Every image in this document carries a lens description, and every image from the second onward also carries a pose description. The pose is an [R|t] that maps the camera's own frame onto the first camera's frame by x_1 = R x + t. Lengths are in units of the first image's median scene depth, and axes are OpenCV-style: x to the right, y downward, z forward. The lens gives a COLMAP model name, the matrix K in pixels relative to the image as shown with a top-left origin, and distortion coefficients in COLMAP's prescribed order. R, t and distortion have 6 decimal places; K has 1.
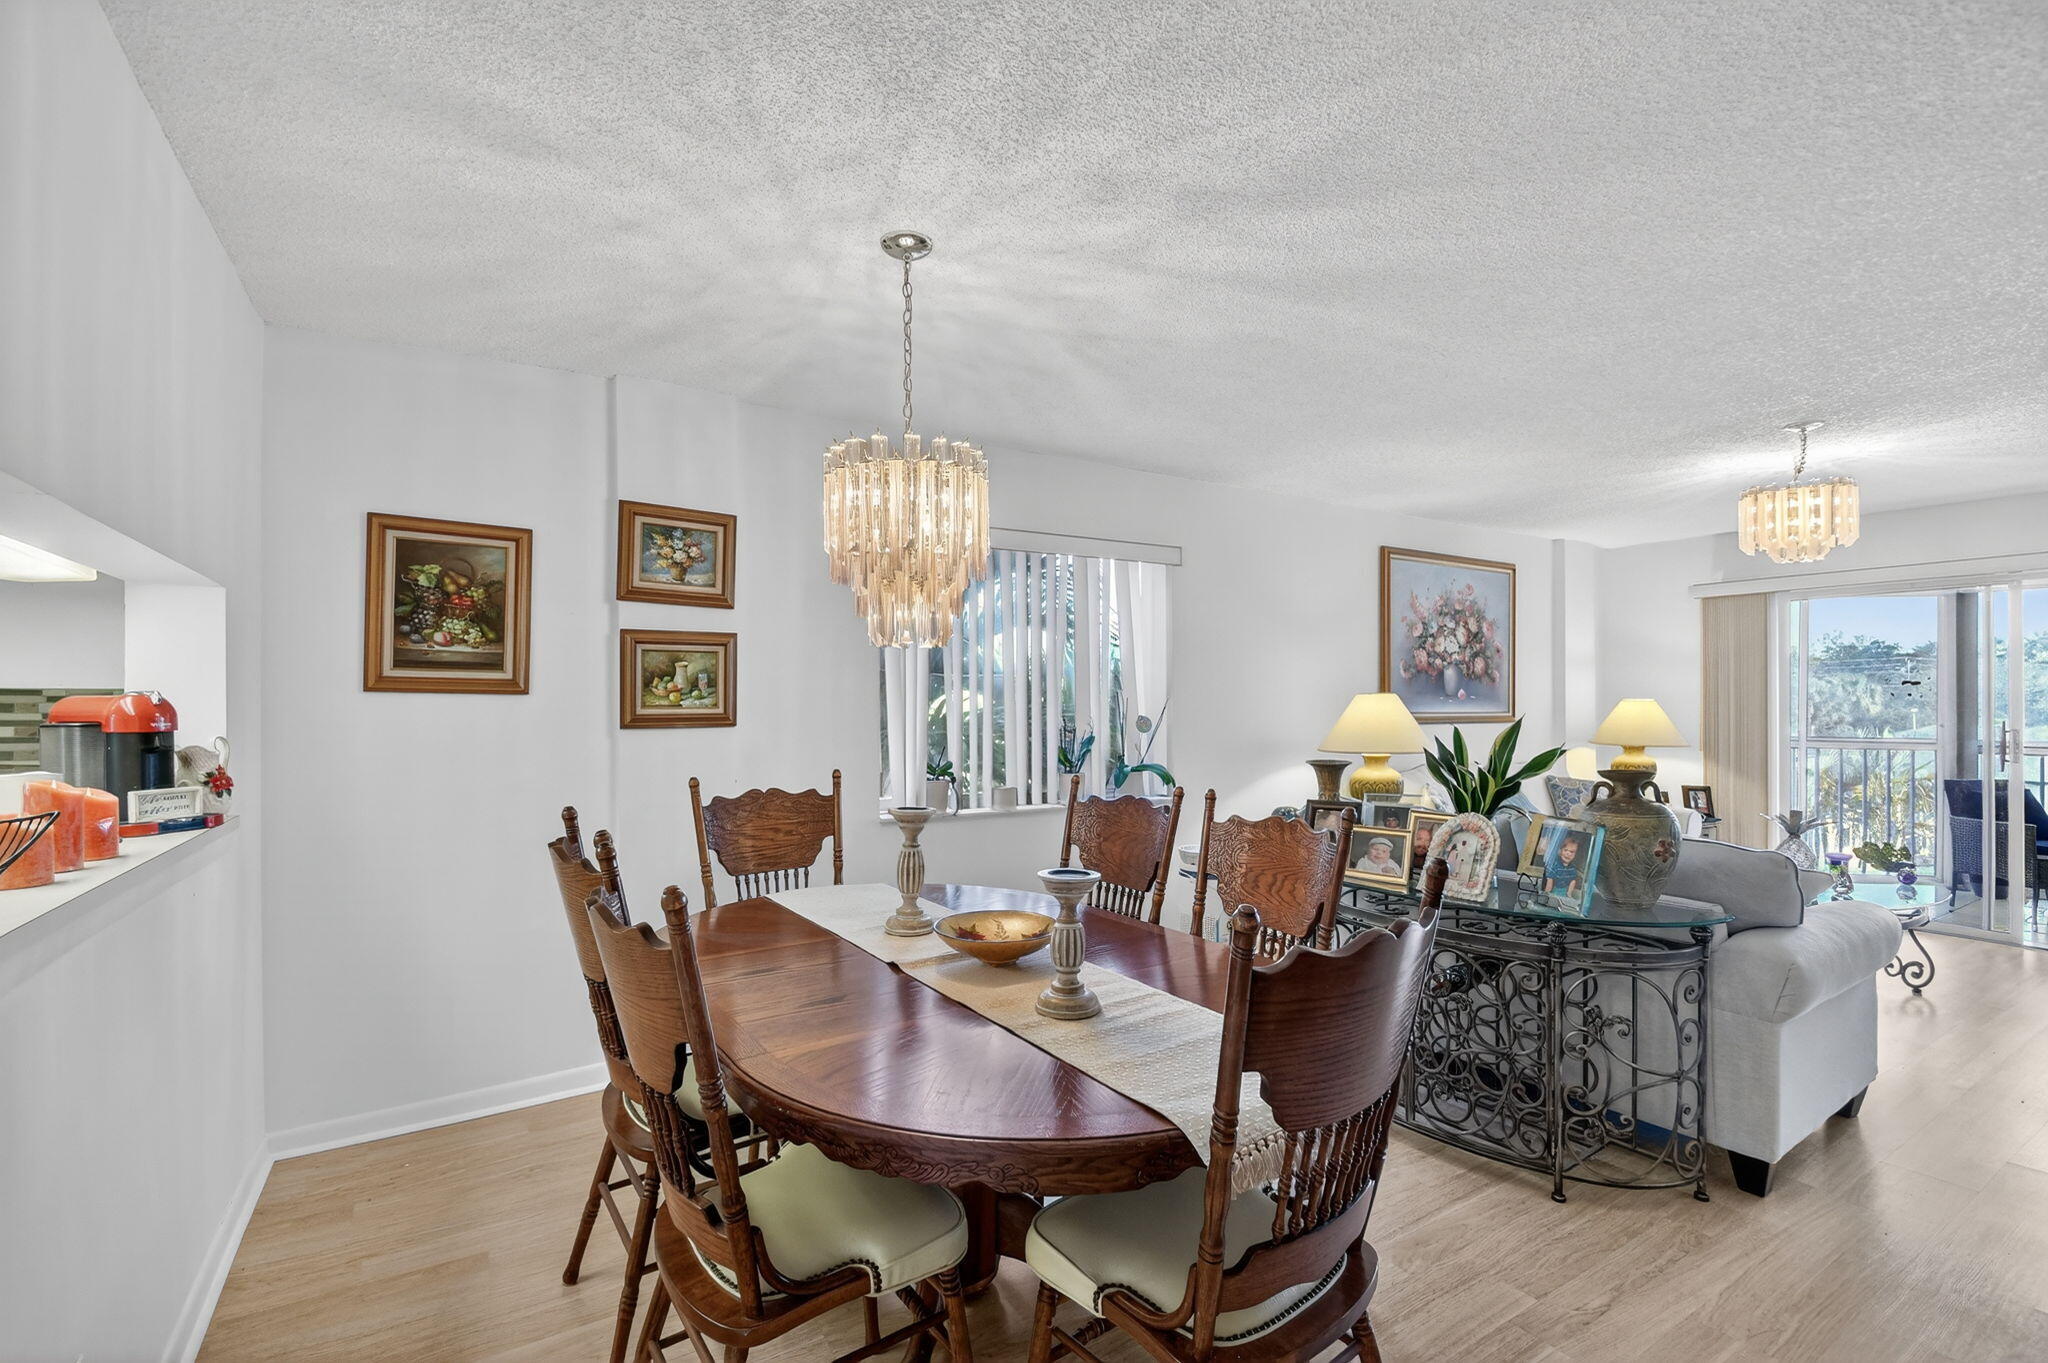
lens RADIAL K [[899.9, 0, 1013.8], [0, 899.9, 696.9], [0, 0, 1]] dist [-0.000307, -0.010303]
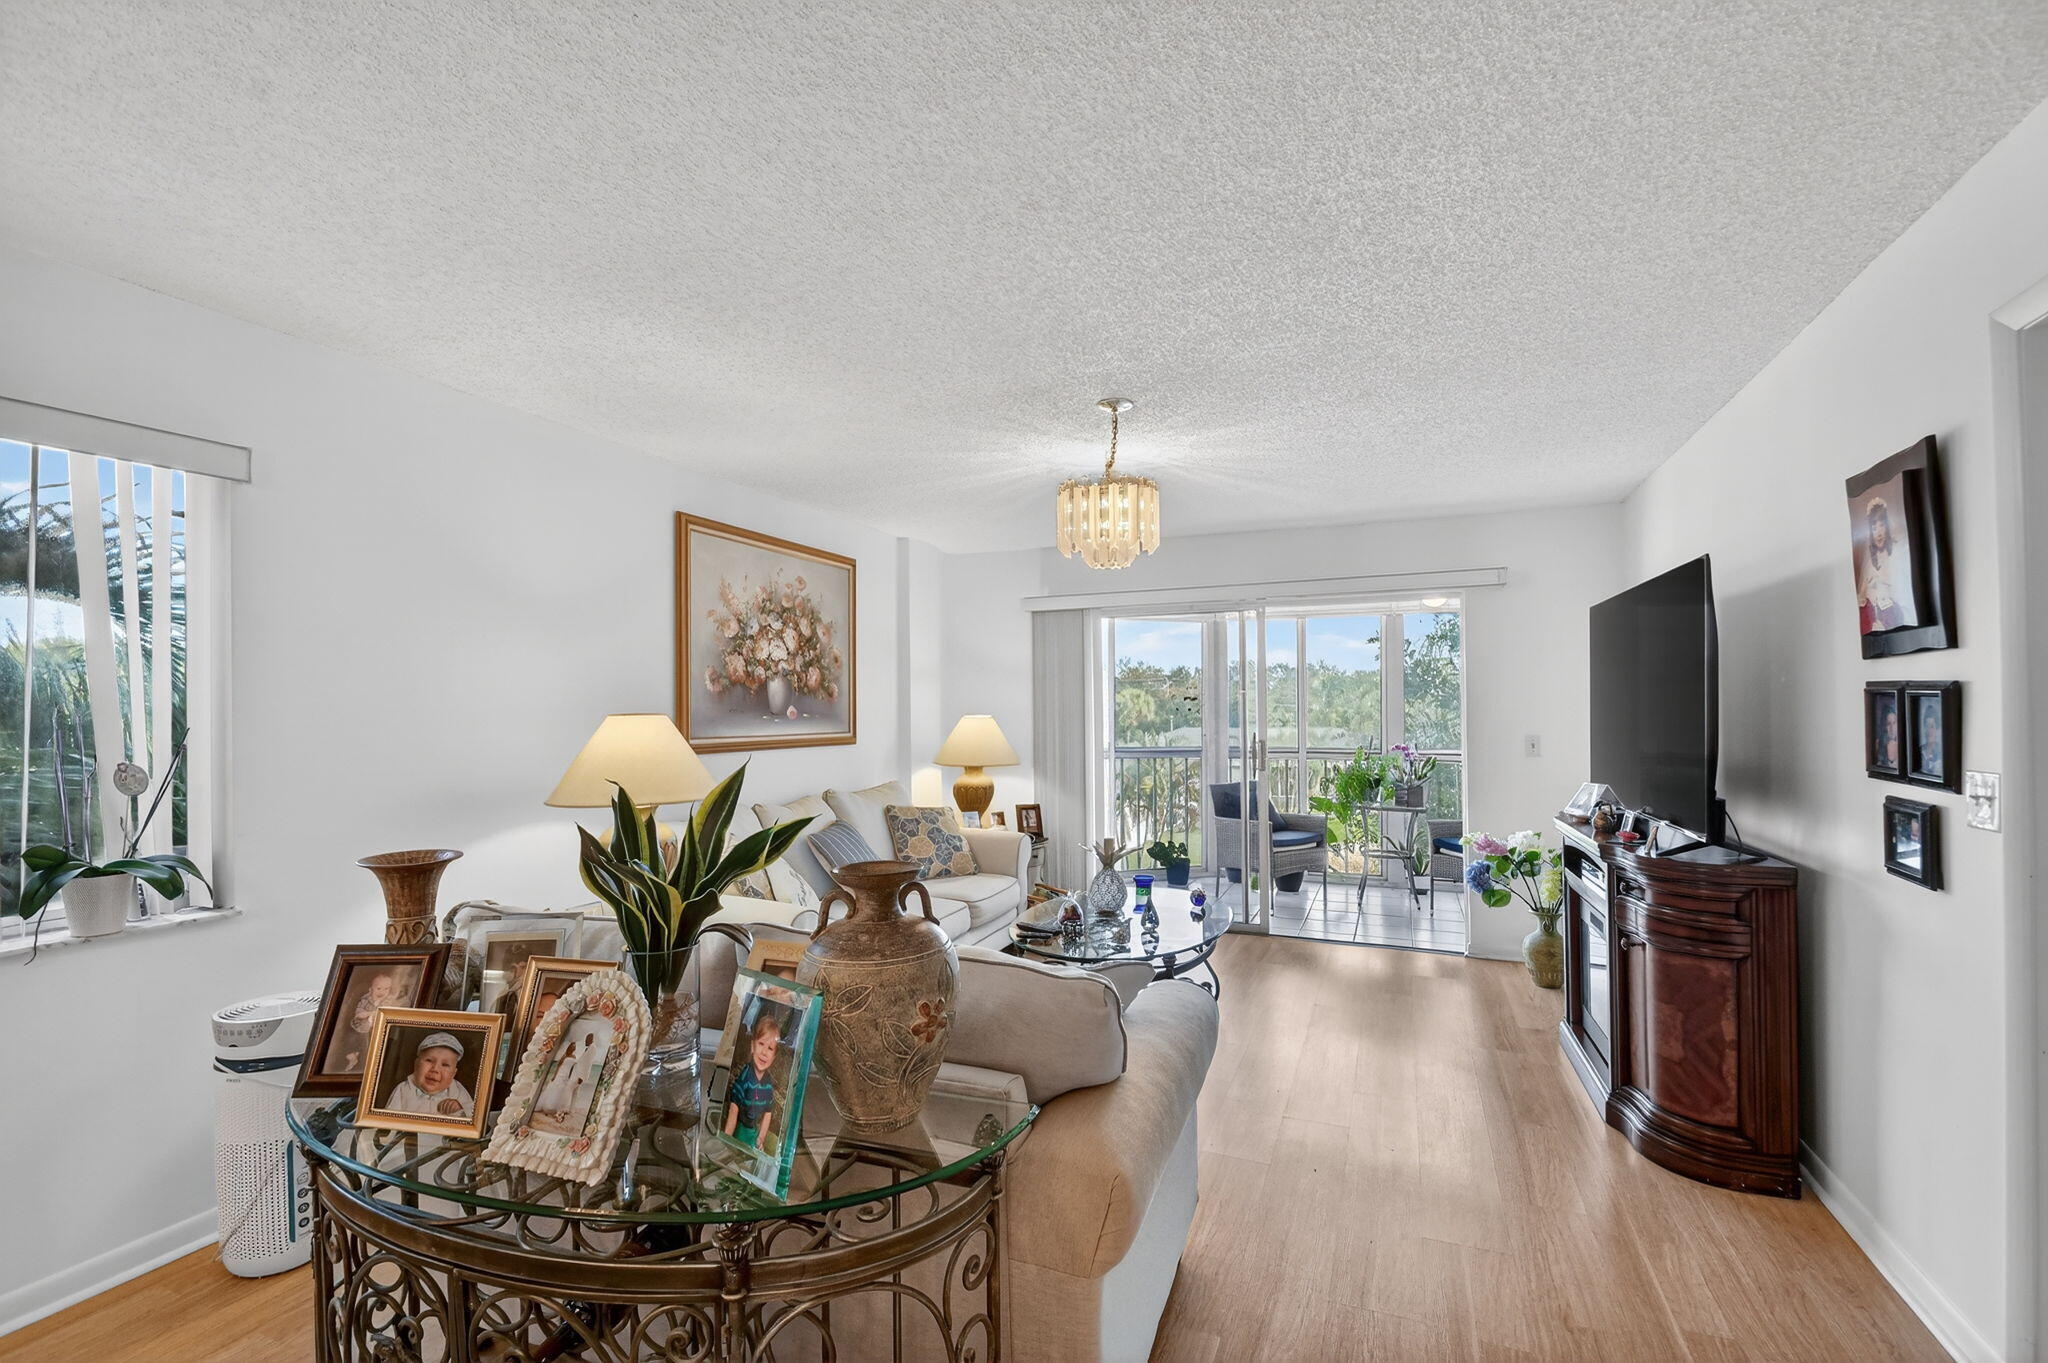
lens RADIAL K [[927.2, 0, 1049.4], [0, 927.2, 688.1], [0, 0, 1]] dist [-0.003473, -0.001161]
pose [[0.790122, 0.008074, 0.612897, 0.186250], [0.006108, 0.999760, -0.021045, -0.006092], [-0.612920, 0.020372, 0.789882, 0.217380]]
